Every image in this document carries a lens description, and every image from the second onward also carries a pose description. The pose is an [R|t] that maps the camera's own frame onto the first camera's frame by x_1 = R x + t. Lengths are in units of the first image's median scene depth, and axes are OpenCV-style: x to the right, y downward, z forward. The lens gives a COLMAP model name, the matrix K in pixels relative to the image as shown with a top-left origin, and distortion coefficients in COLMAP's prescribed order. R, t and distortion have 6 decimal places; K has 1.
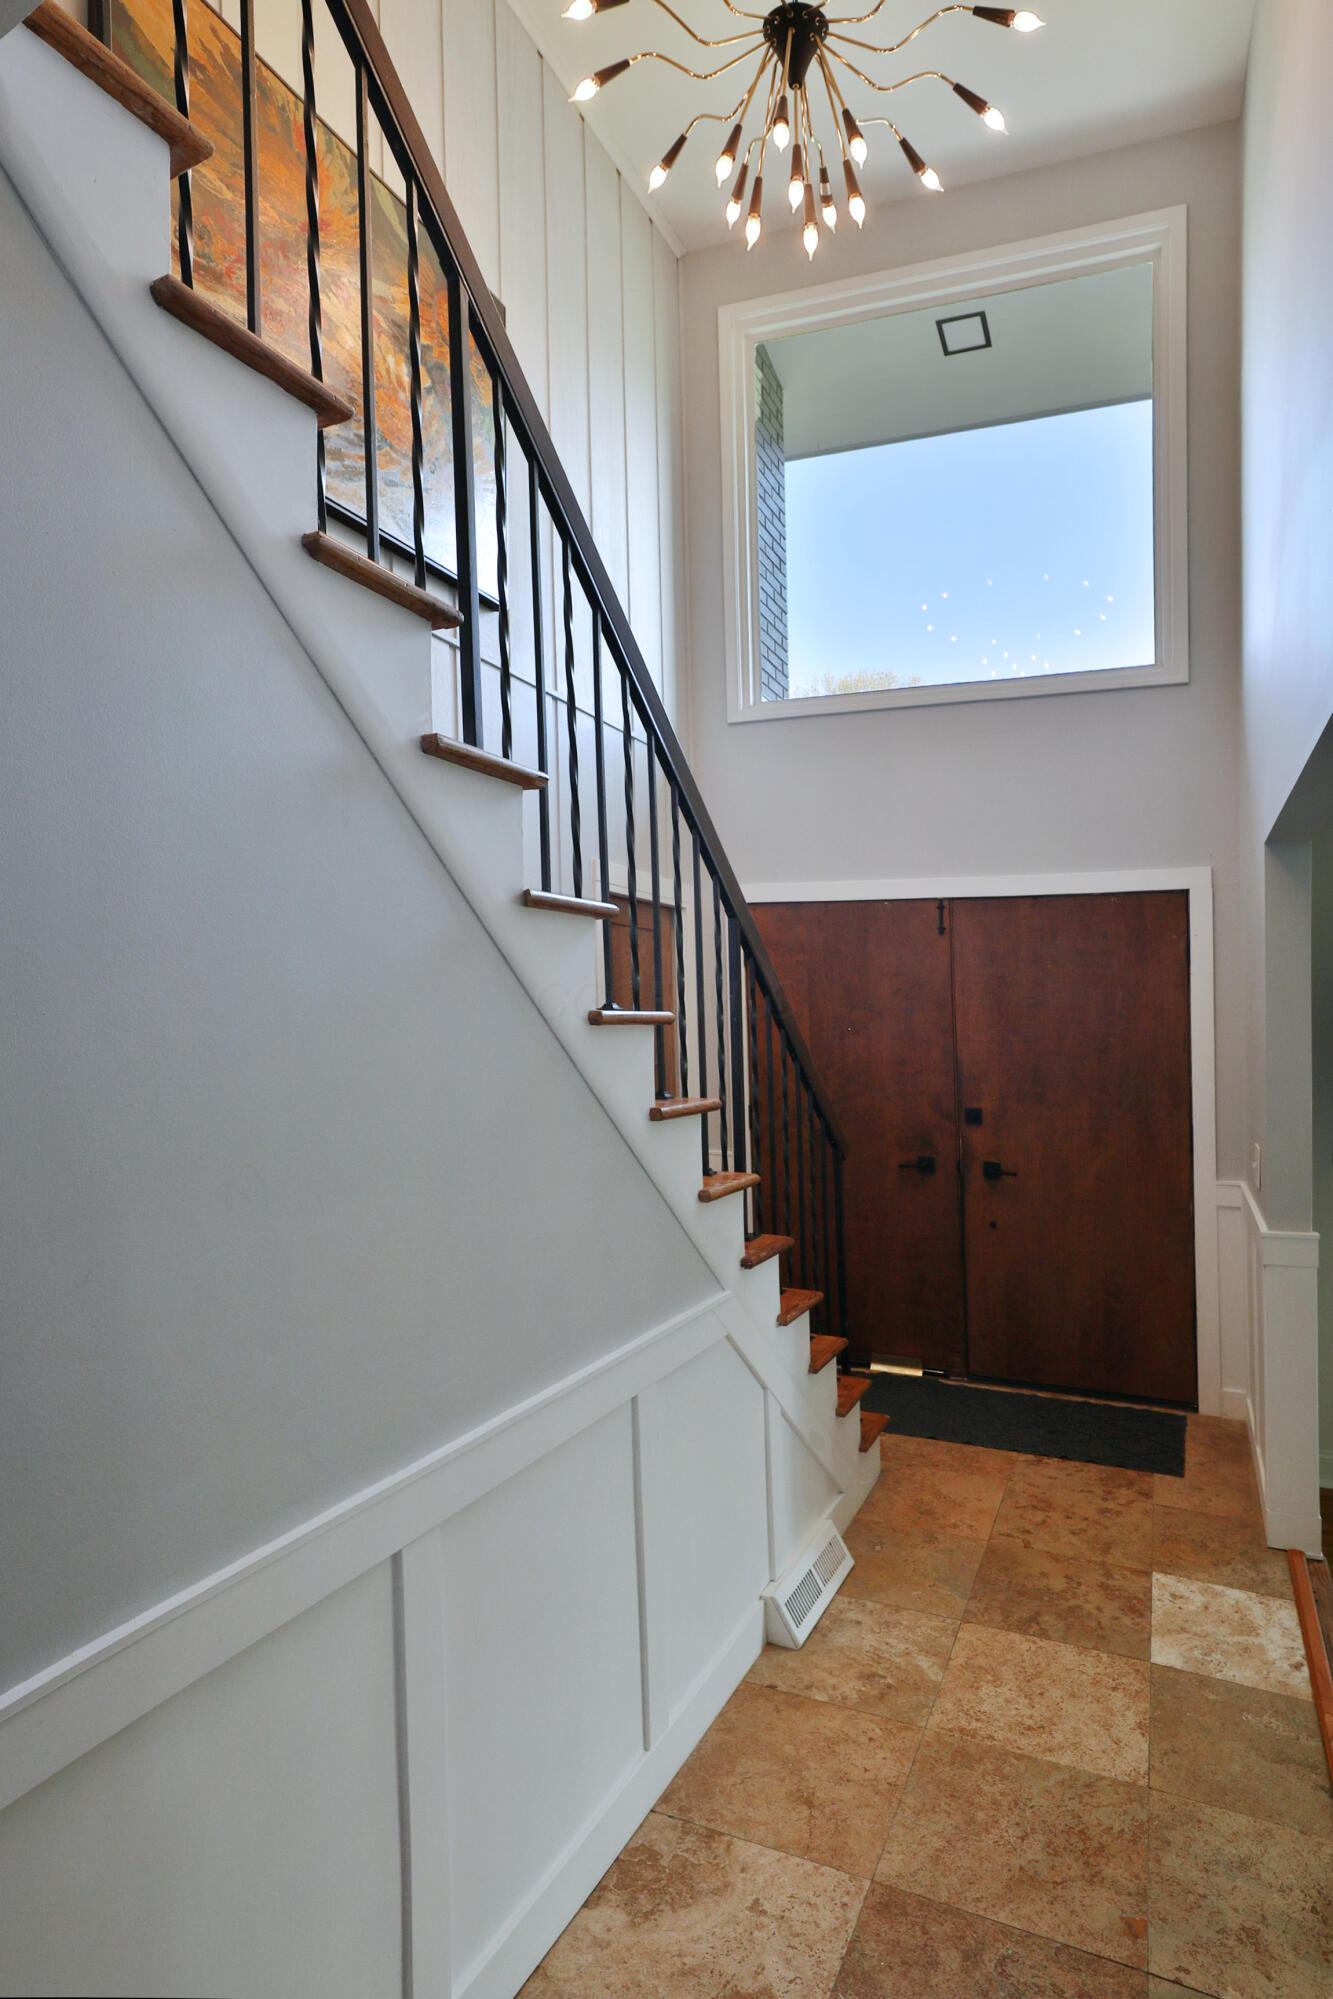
lens RADIAL K [[1199.2, 0, 666.5], [0, 1199.2, 999.5], [0, 0, 1]] dist [0.000218, 0.000031]
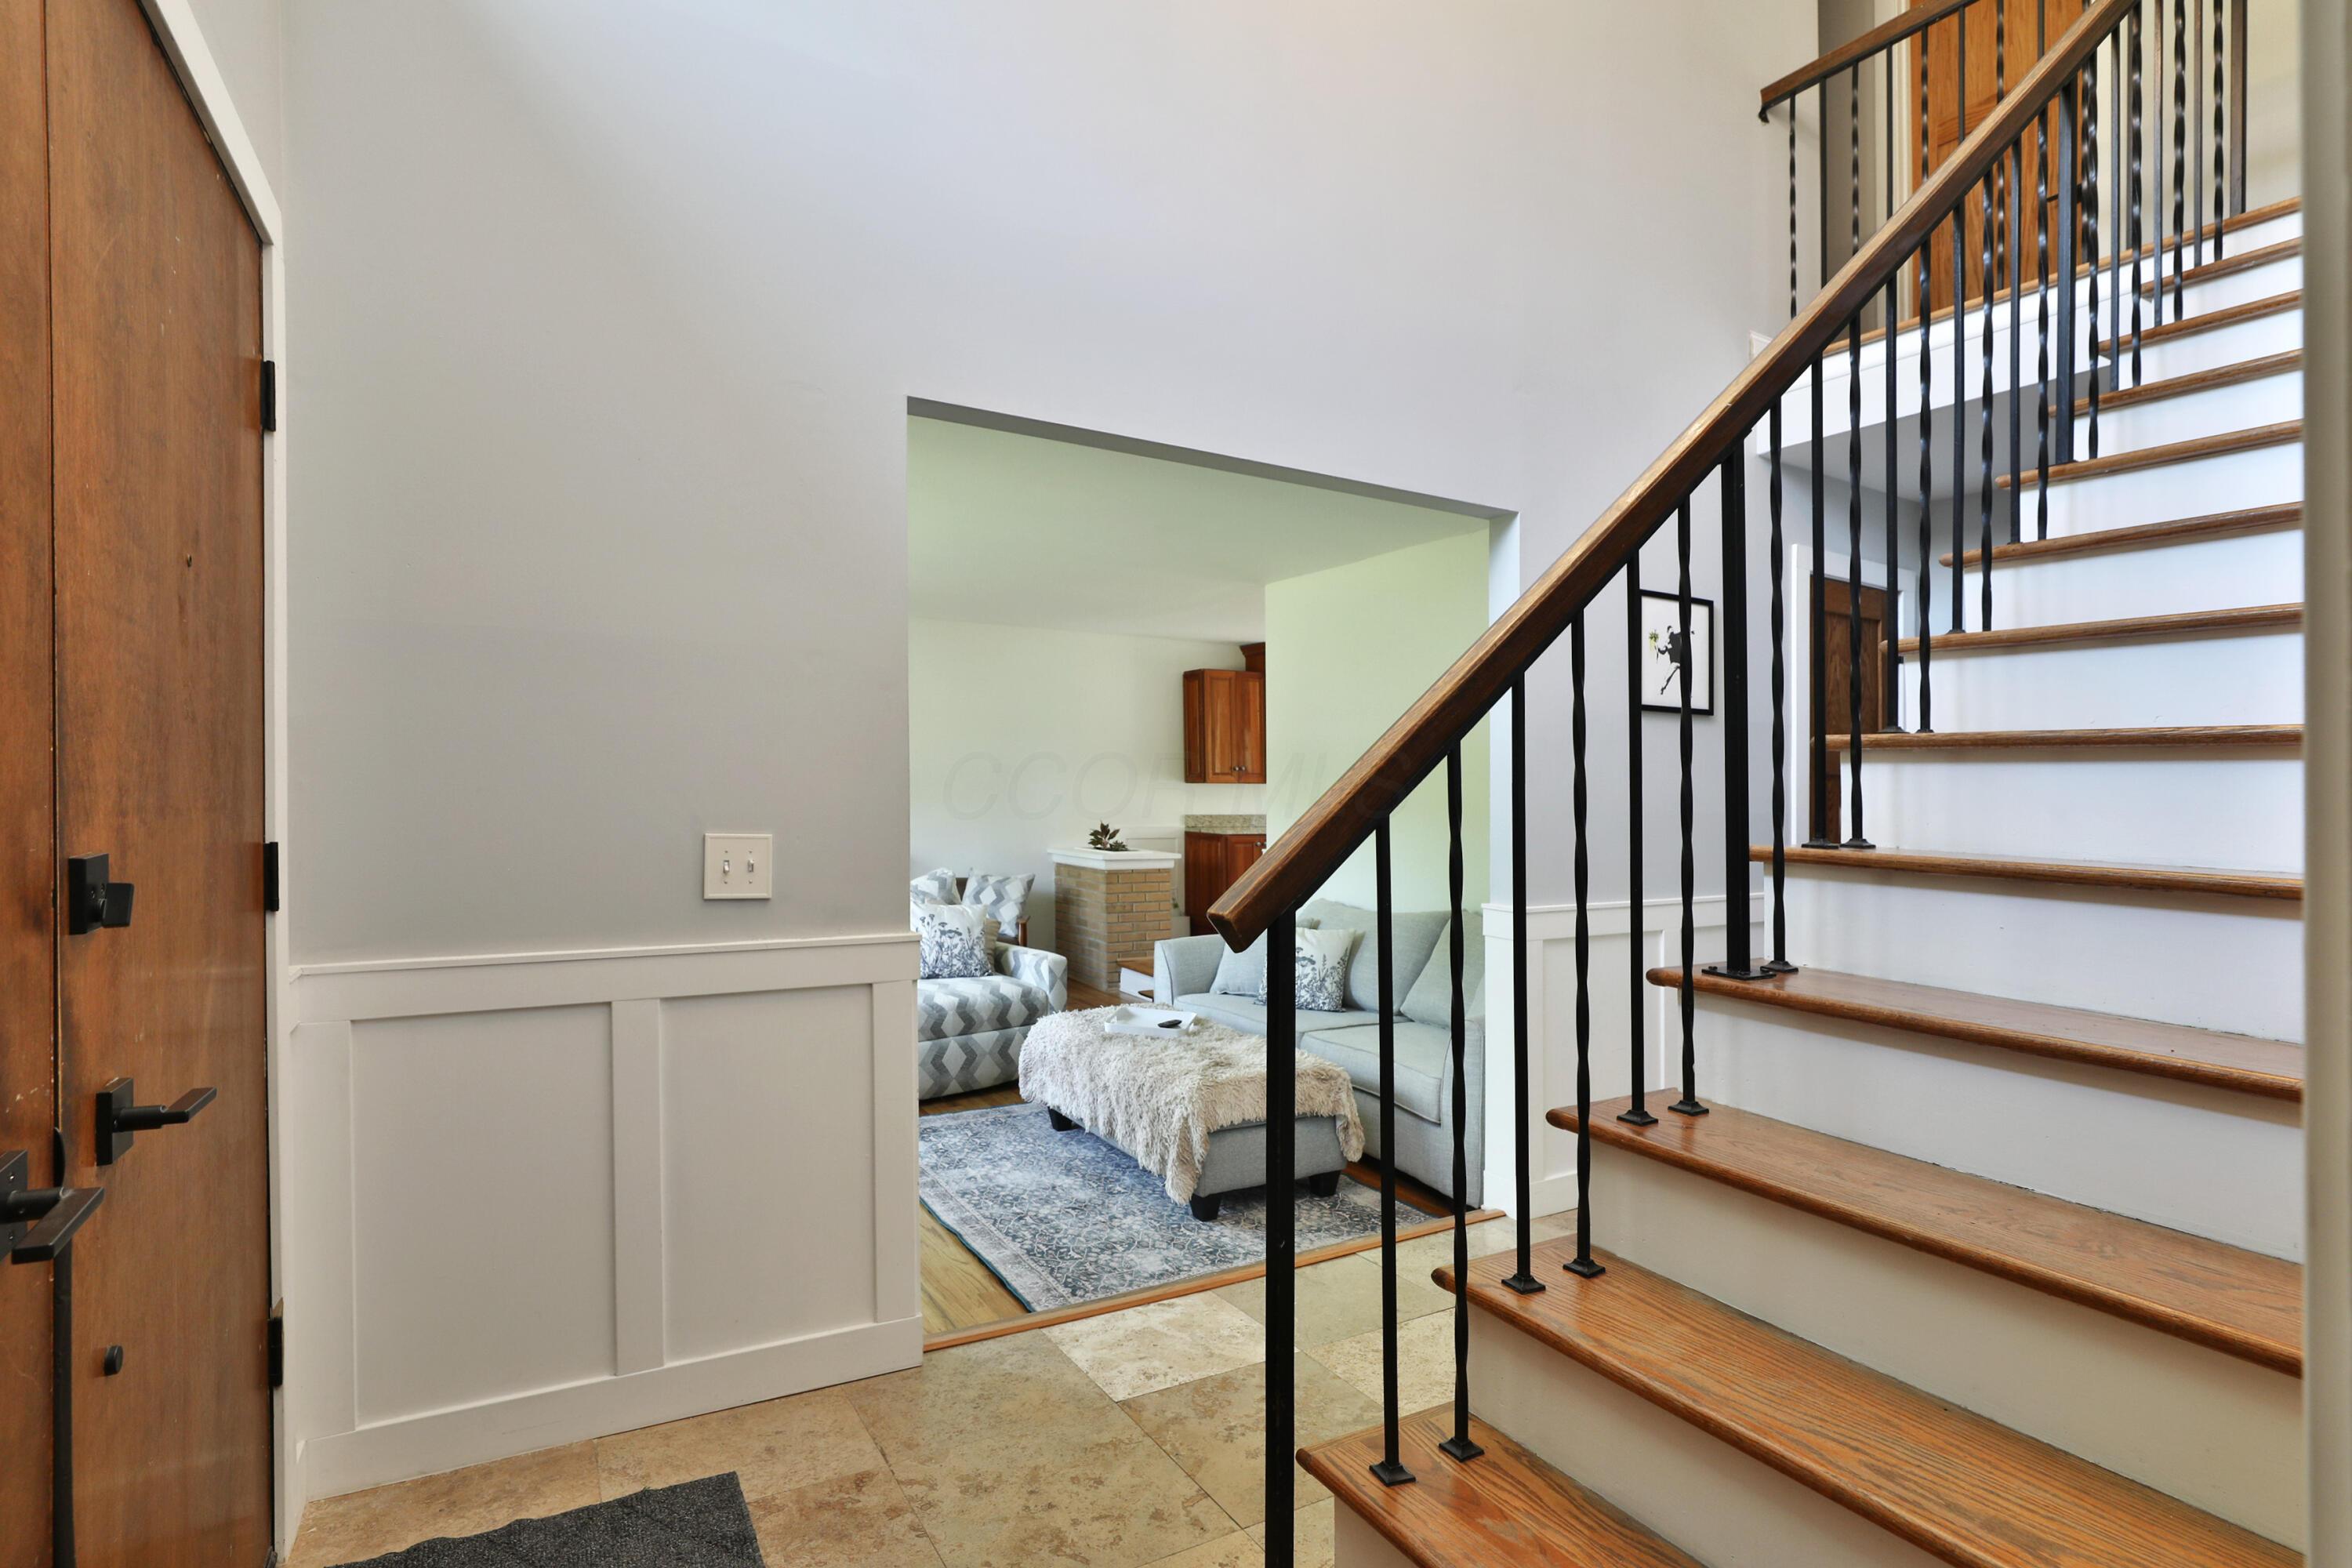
lens RADIAL K [[1163.0, 0, 1176.0], [0, 1163.0, 784.0], [0, 0, 1]] dist [-0.000529, -0.000116]
pose [[-0.809799, -0.026754, 0.586097, -0.008827], [-0.019111, 0.999632, 0.019226, 0.076340], [-0.586396, 0.004369, -0.810013, 1.133804]]
